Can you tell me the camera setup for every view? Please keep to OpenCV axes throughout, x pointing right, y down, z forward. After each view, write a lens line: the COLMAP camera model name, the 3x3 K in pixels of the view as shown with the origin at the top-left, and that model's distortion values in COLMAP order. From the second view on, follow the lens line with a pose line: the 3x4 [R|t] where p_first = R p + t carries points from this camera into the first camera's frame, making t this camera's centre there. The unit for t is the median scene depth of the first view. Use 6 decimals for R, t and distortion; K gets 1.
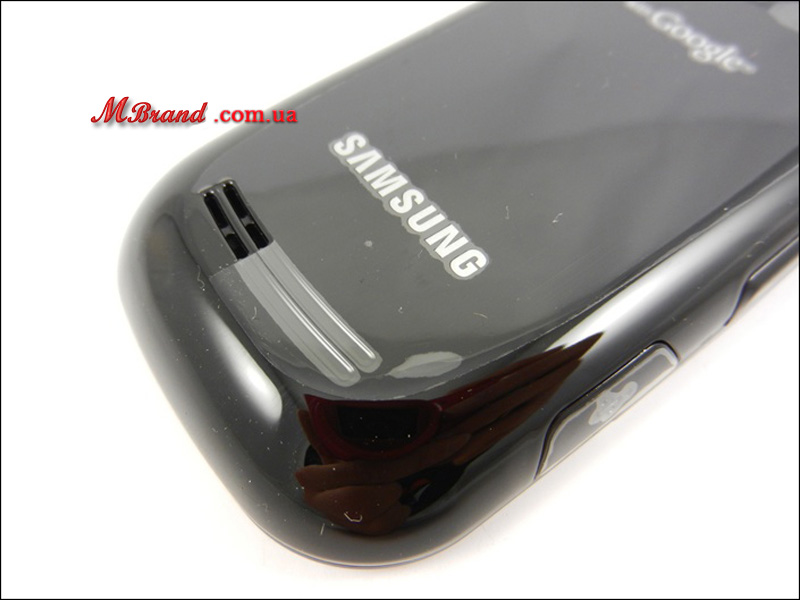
lens RADIAL K [[599.6, 0, 400.0], [0, 599.6, 300.0], [0, 0, 1]] dist [0.006226, -0.005510]
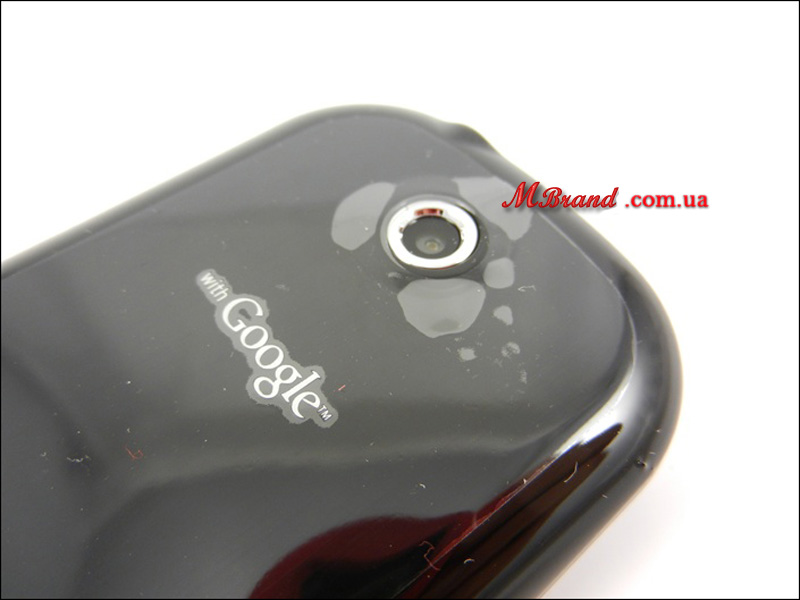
lens RADIAL K [[599.6, 0, 400.0], [0, 599.6, 300.0], [0, 0, 1]] dist [0.006226, -0.005510]
pose [[0.998881, -0.008378, 0.046554, 0.737222], [0.011271, 0.997999, -0.062220, -0.547372], [-0.045939, 0.062675, 0.996976, 0.401324]]
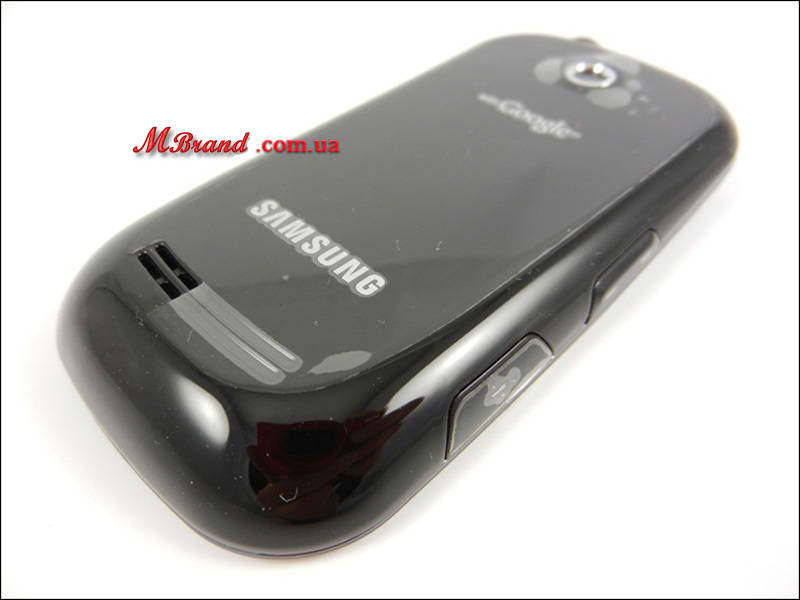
lens RADIAL K [[599.6, 0, 400.0], [0, 599.6, 300.0], [0, 0, 1]] dist [0.006226, -0.005510]
pose [[0.987878, -0.089541, 0.126807, 0.016630], [0.113707, 0.973499, -0.198418, 0.200157], [-0.105680, 0.210432, 0.971880, -0.160193]]
